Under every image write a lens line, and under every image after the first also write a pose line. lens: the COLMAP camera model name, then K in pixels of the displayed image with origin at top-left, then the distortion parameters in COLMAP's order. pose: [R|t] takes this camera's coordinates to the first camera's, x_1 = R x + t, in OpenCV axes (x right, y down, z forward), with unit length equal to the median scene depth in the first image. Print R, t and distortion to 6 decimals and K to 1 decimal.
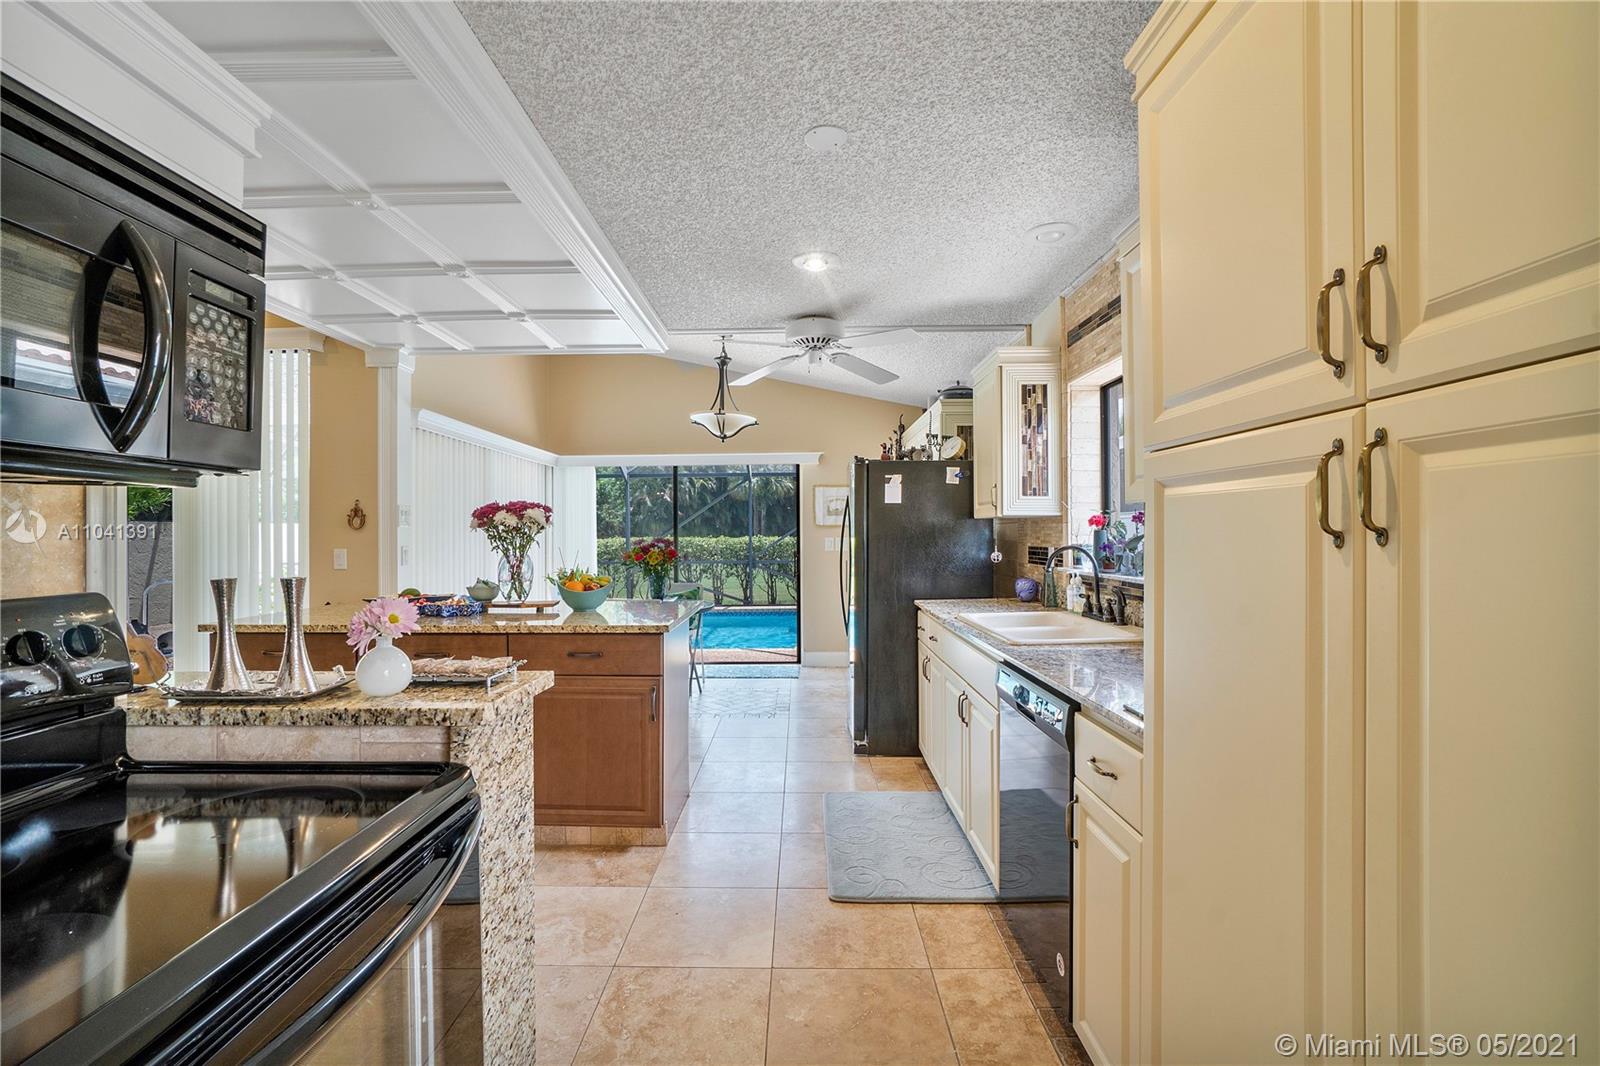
lens RADIAL K [[703.5, 0, 787.1], [0, 703.5, 528.8], [0, 0, 1]] dist [-0.031583, 0.012593]
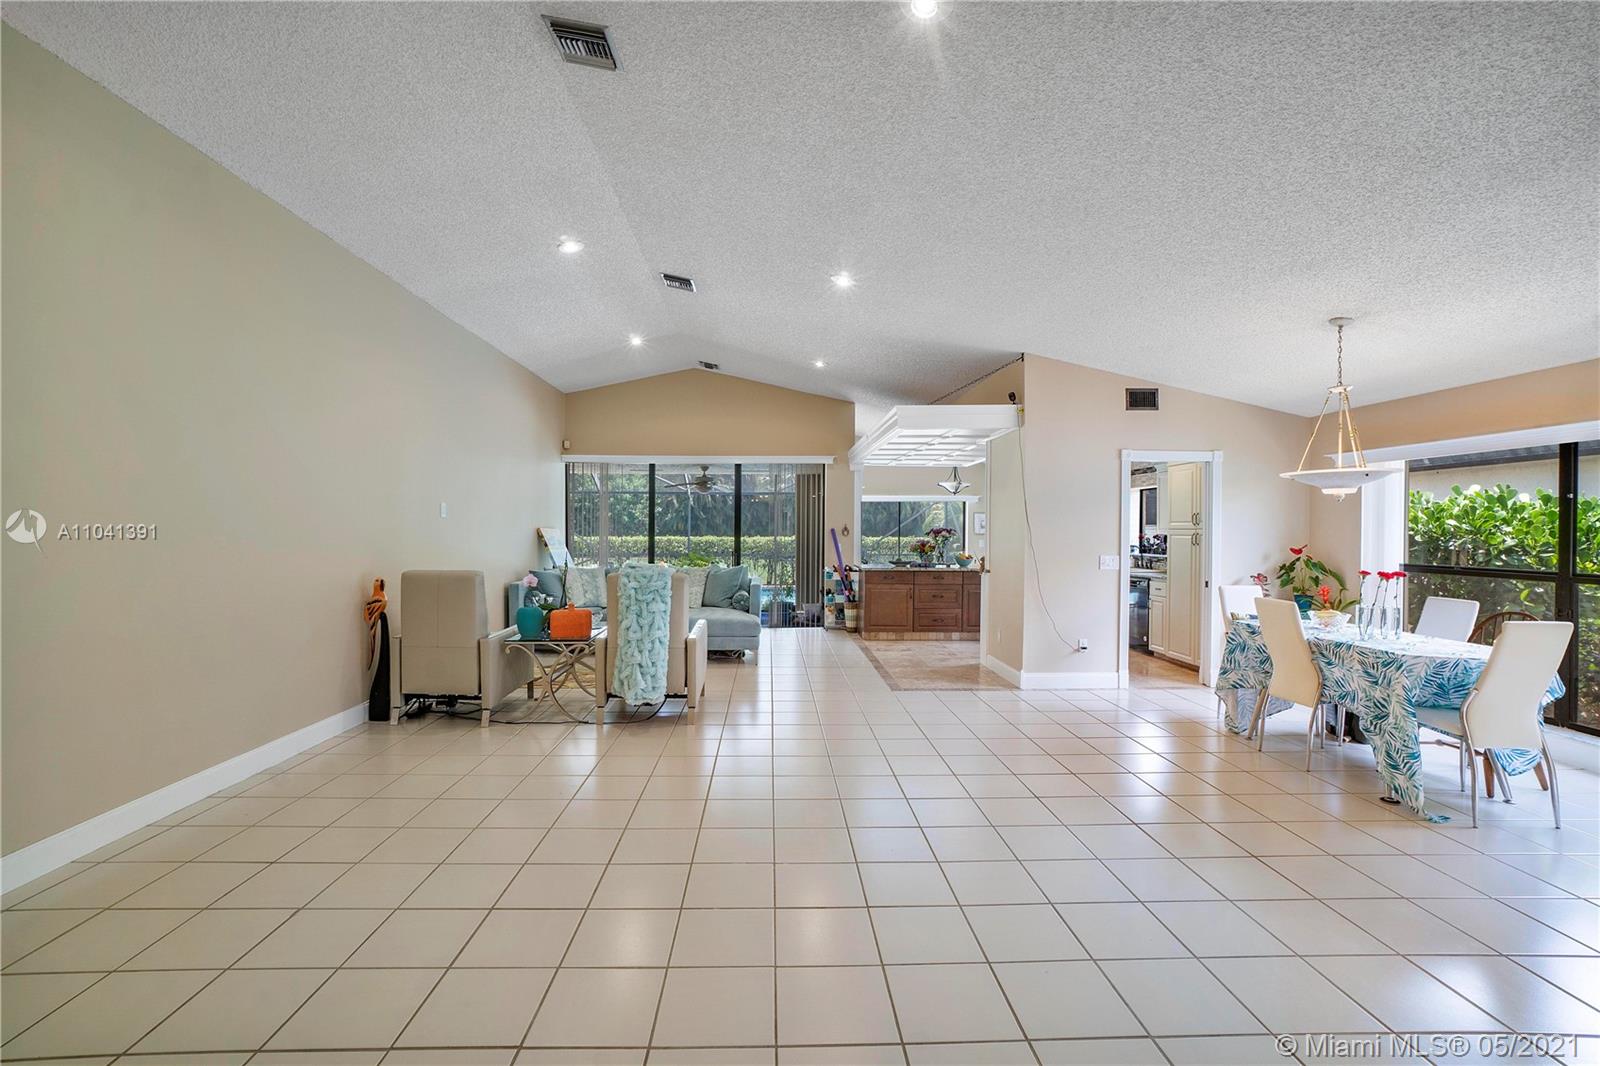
lens RADIAL K [[703.5, 0, 794.8], [0, 703.5, 534.4], [0, 0, 1]] dist [-0.031583, 0.012593]
pose [[0.998262, 0.012208, 0.057662, -0.943560], [-0.012853, 0.999859, 0.010826, -0.028347], [-0.057522, -0.011548, 0.998277, -1.485643]]
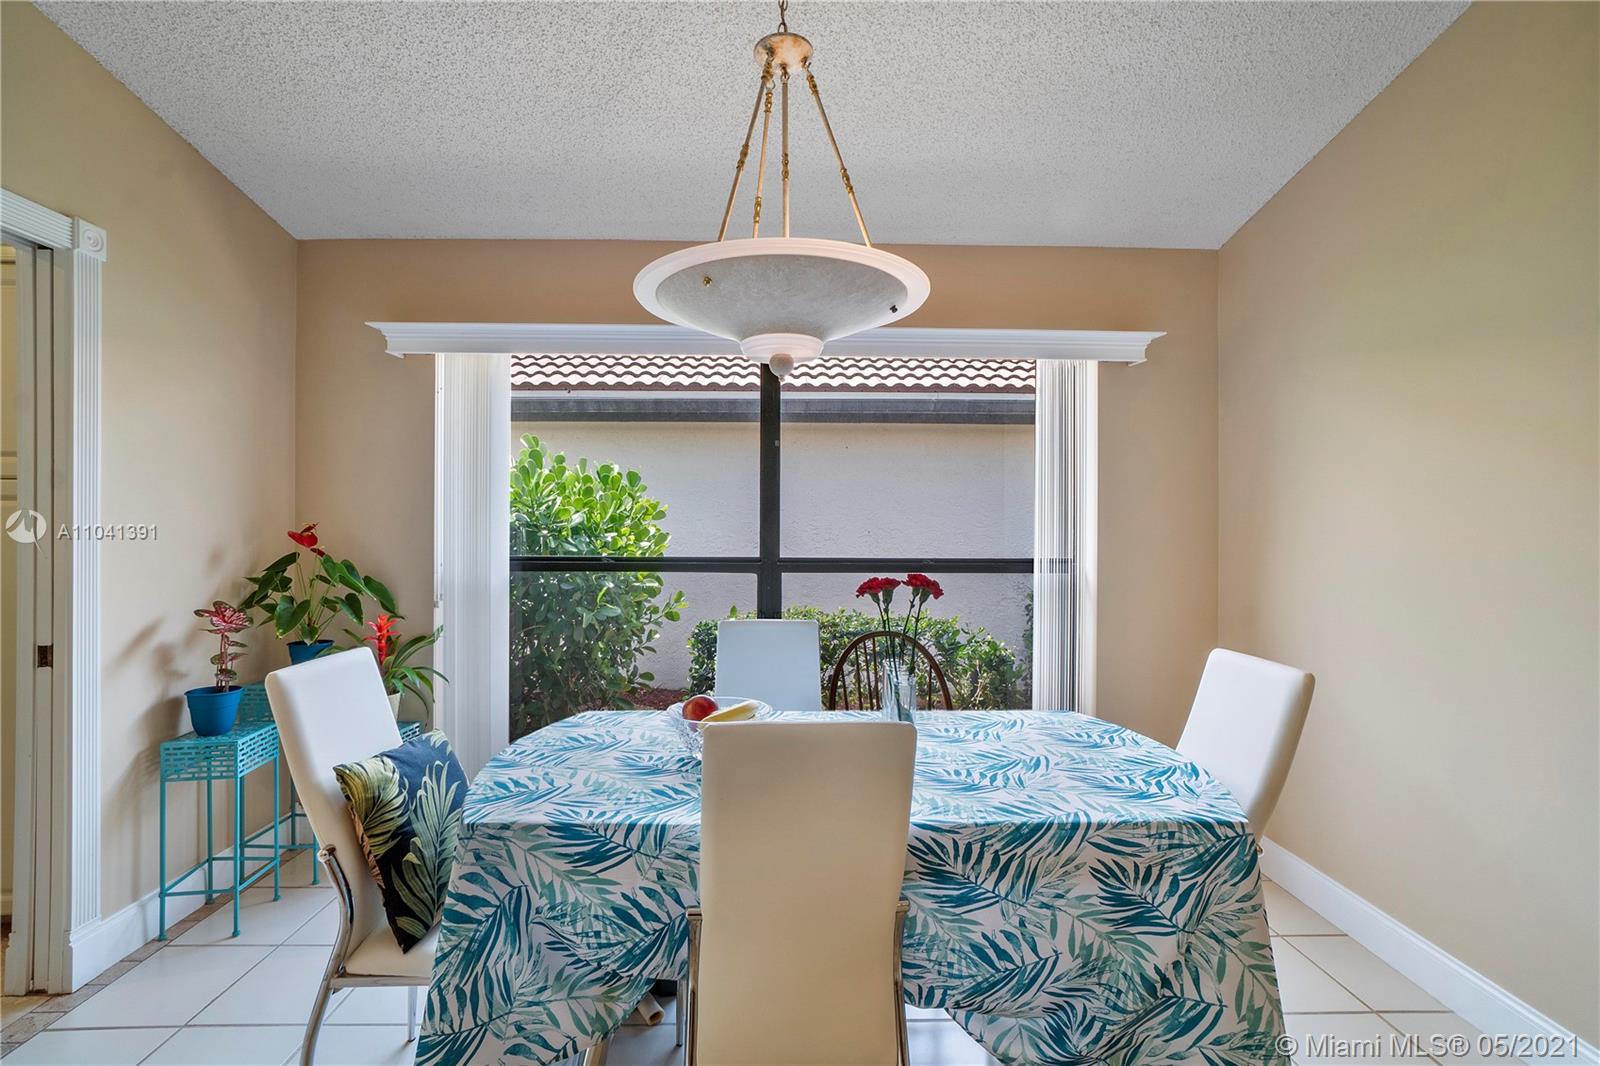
lens RADIAL K [[703.5, 0, 782.5], [0, 703.5, 532.6], [0, 0, 1]] dist [-0.031583, 0.012593]
pose [[-0.042290, 0.001550, 0.999104, -0.406850], [-0.007109, 0.999973, -0.001852, 0.002950], [-0.999080, -0.007181, -0.042278, -0.437848]]
